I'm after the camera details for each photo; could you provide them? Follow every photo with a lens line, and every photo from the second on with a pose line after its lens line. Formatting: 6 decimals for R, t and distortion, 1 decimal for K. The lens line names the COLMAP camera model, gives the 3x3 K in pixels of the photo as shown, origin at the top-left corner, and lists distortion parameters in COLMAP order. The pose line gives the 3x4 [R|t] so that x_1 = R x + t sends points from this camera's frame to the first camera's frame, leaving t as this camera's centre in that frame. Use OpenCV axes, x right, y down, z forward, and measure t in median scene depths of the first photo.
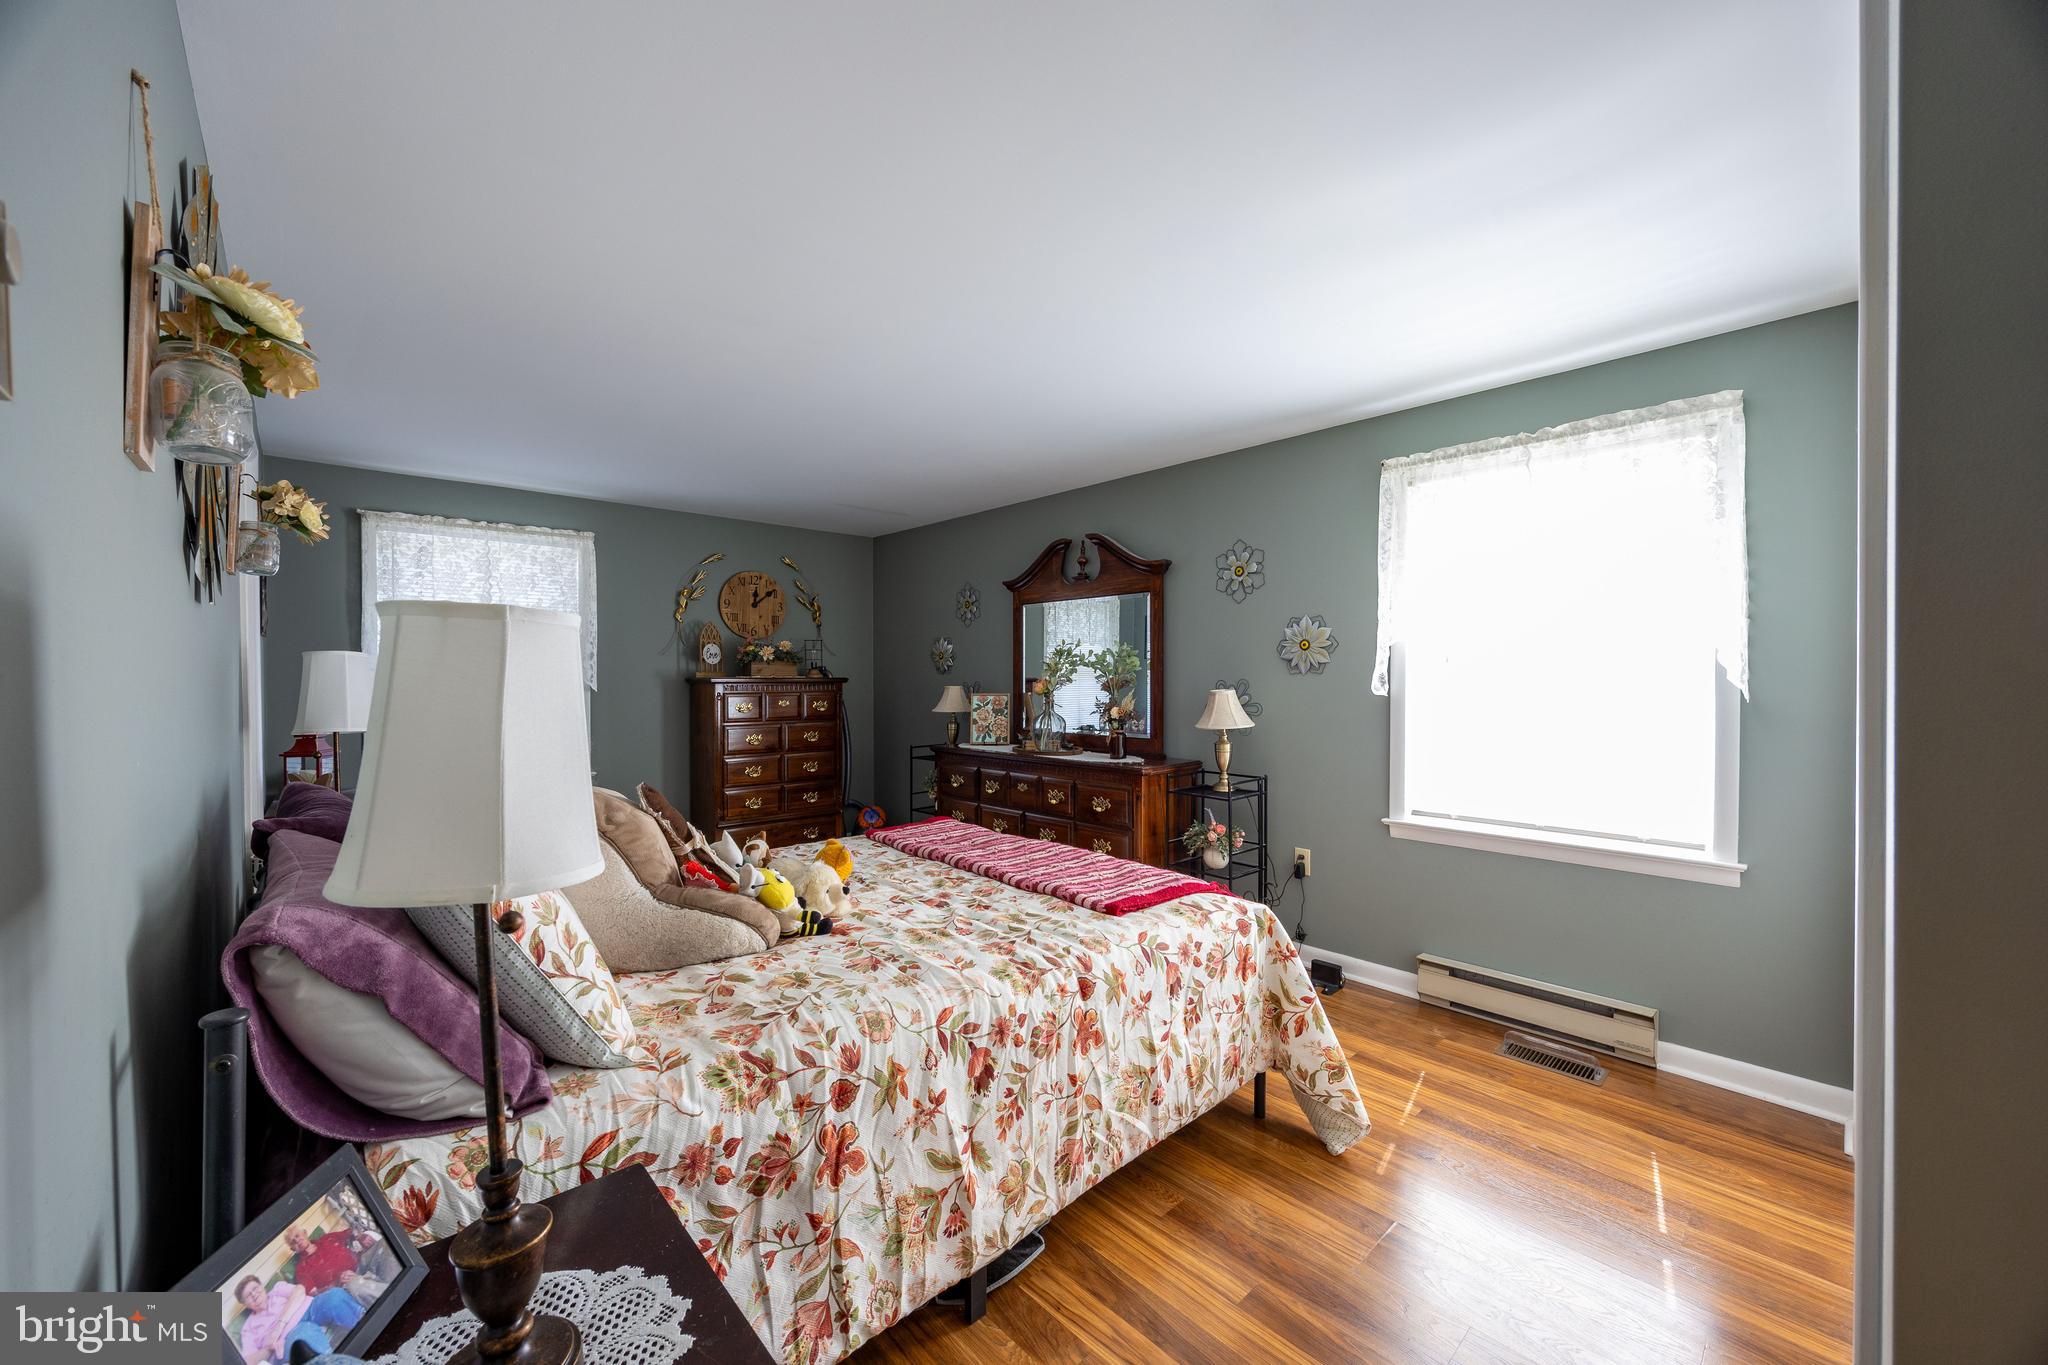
lens RADIAL K [[779.6, 0, 1032.5], [0, 779.6, 681.1], [0, 0, 1]] dist [-0.002576, 0.000005]
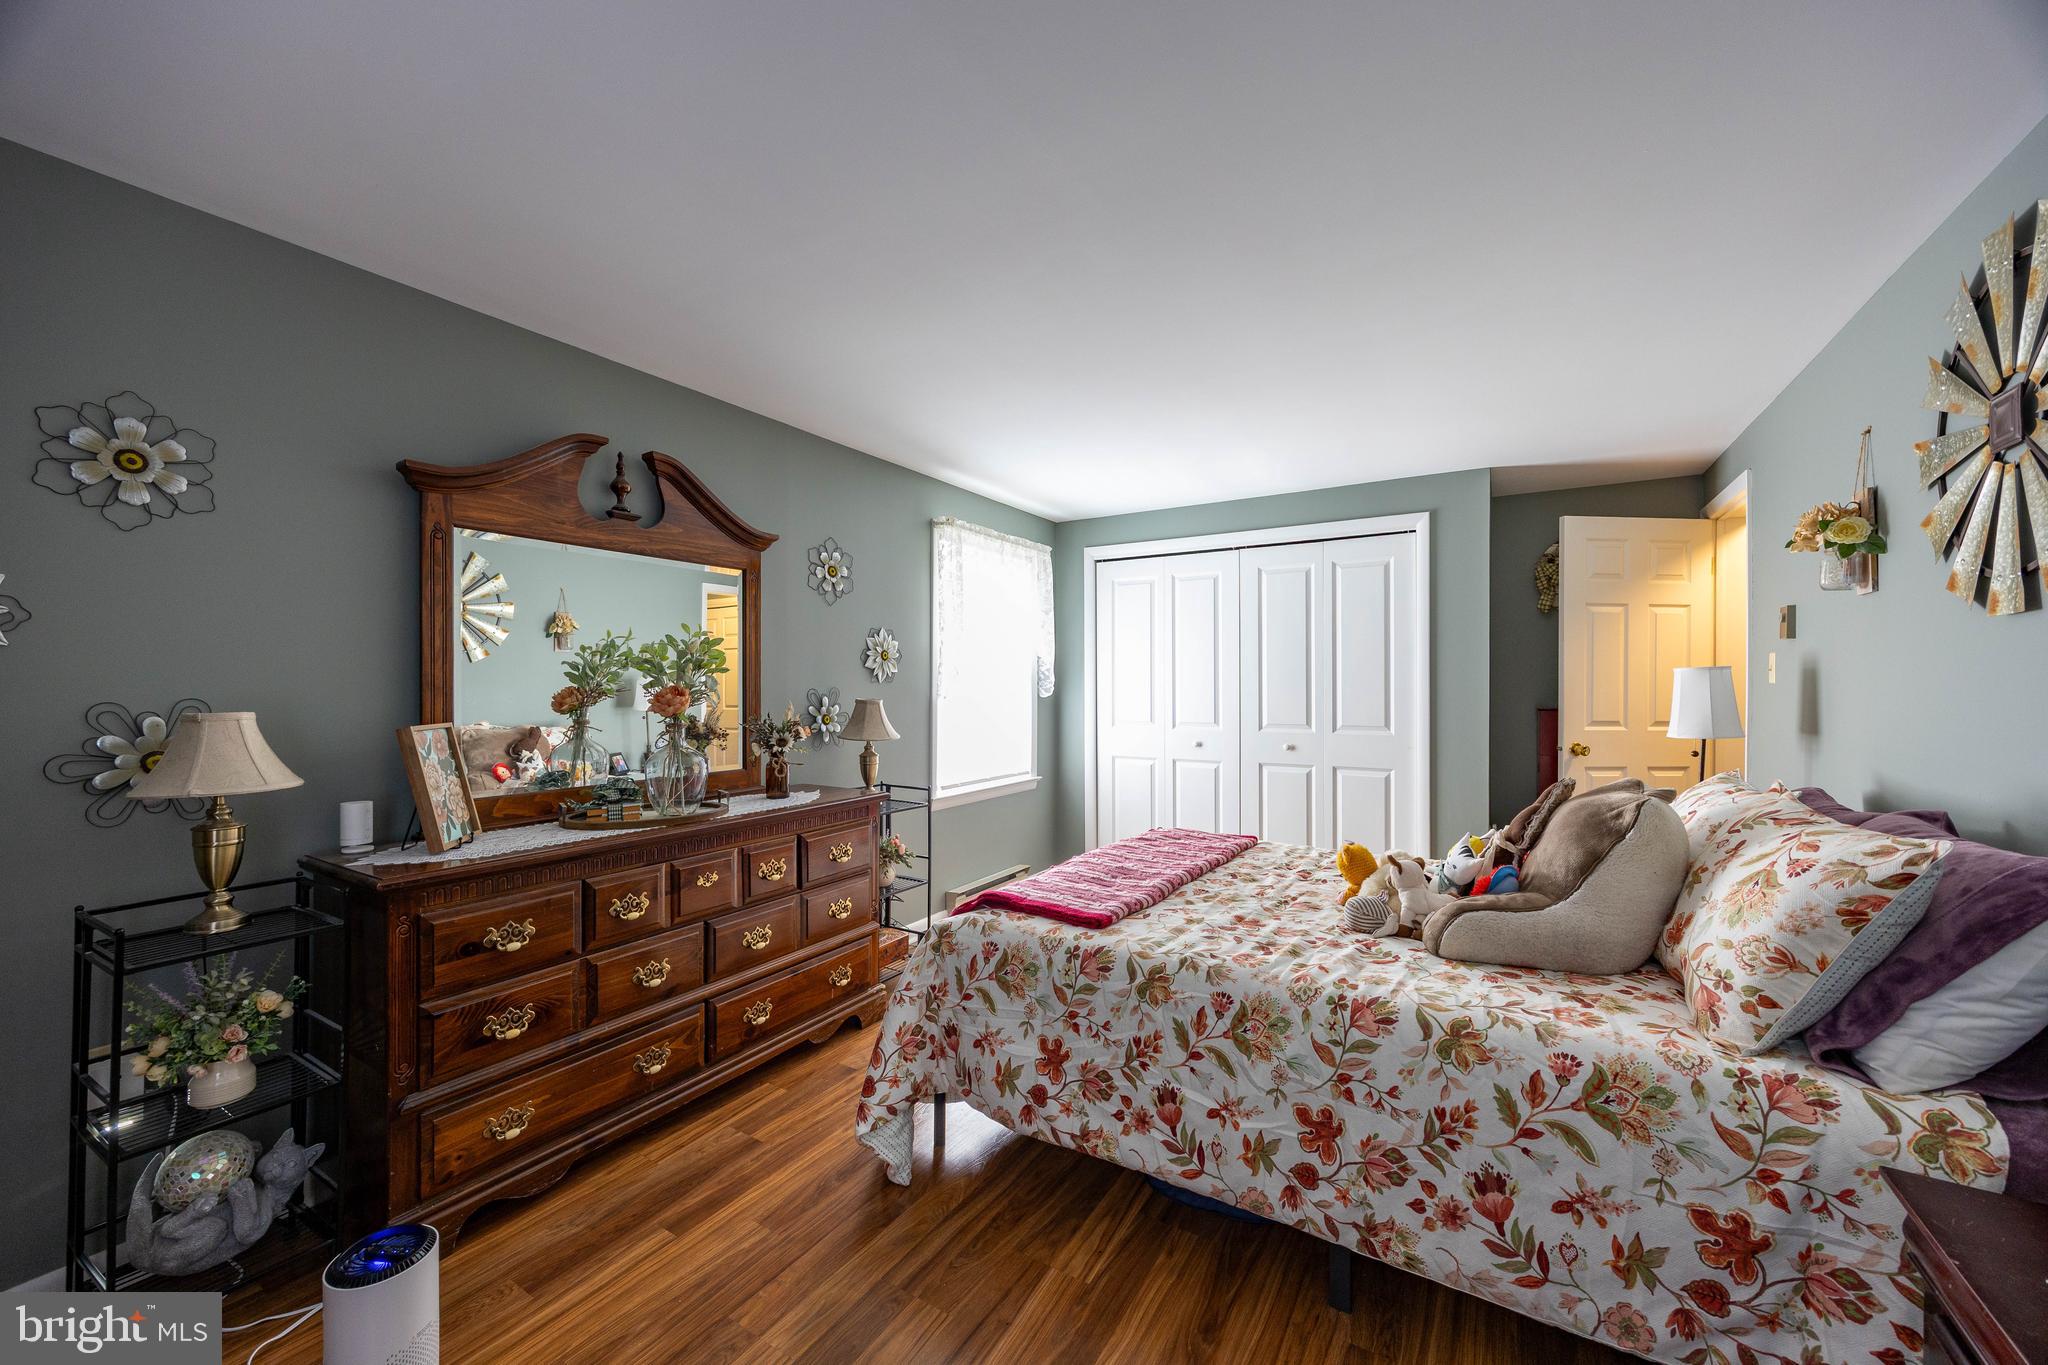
lens RADIAL K [[779.6, 0, 1027.6], [0, 779.6, 683.1], [0, 0, 1]] dist [-0.002576, 0.000005]
pose [[-0.266869, 0.004160, 0.963724, -0.732805], [0.006168, 0.999978, -0.002608, -0.004191], [-0.963713, 0.005248, -0.266889, 1.087979]]
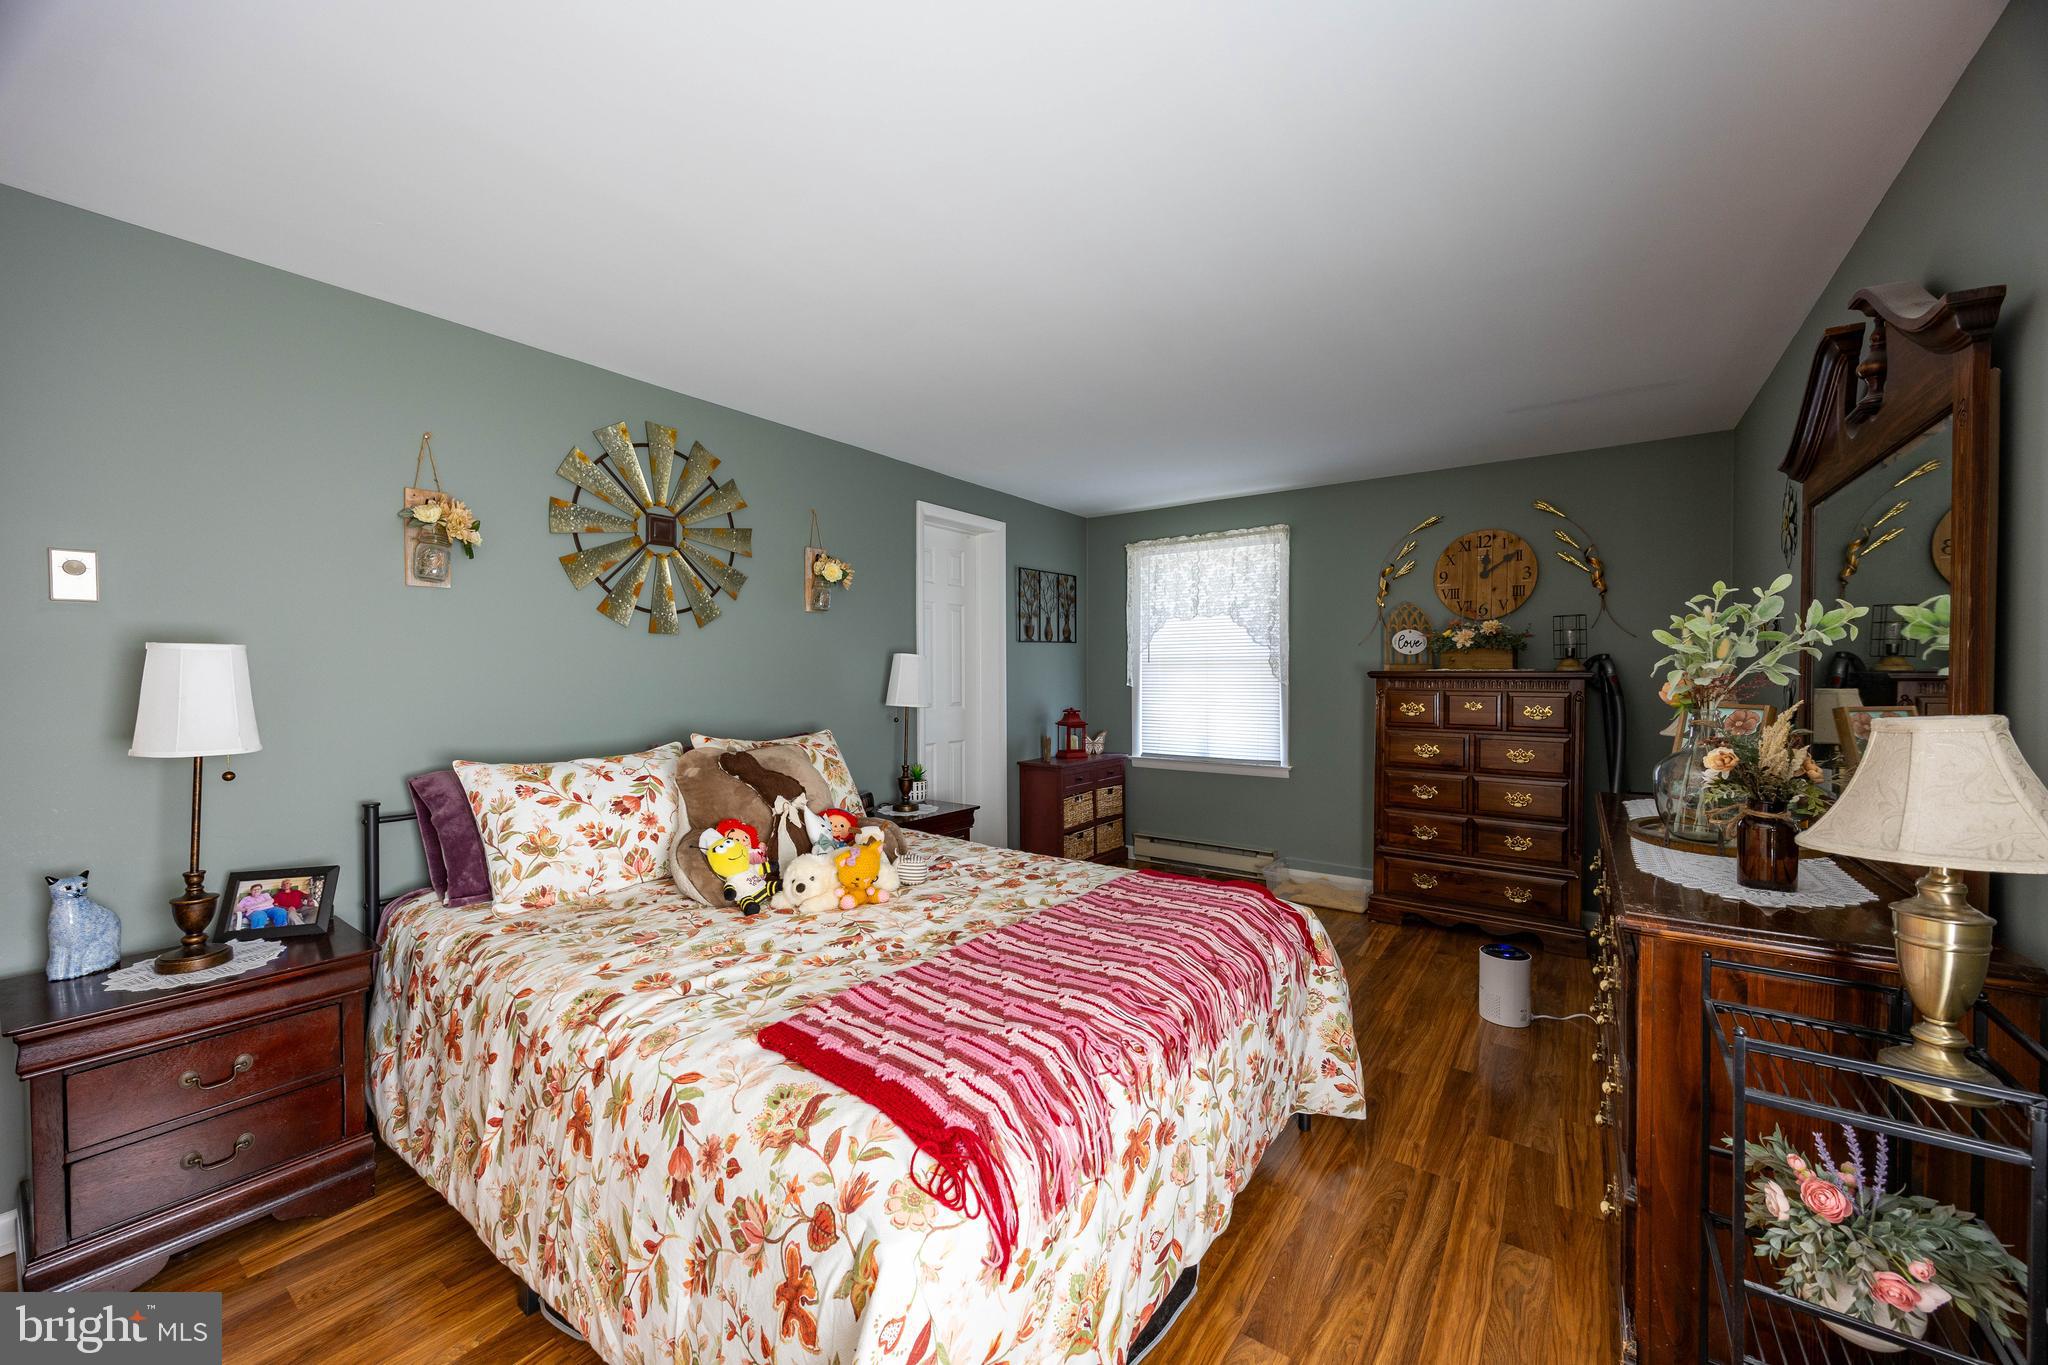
lens RADIAL K [[779.6, 0, 1027.1], [0, 779.6, 676.8], [0, 0, 1]] dist [-0.002576, 0.000005]
pose [[0.190787, 0.009783, -0.981583, 0.462821], [-0.005810, 0.999944, 0.008837, -0.004673], [0.981614, 0.004017, 0.190833, 0.650278]]
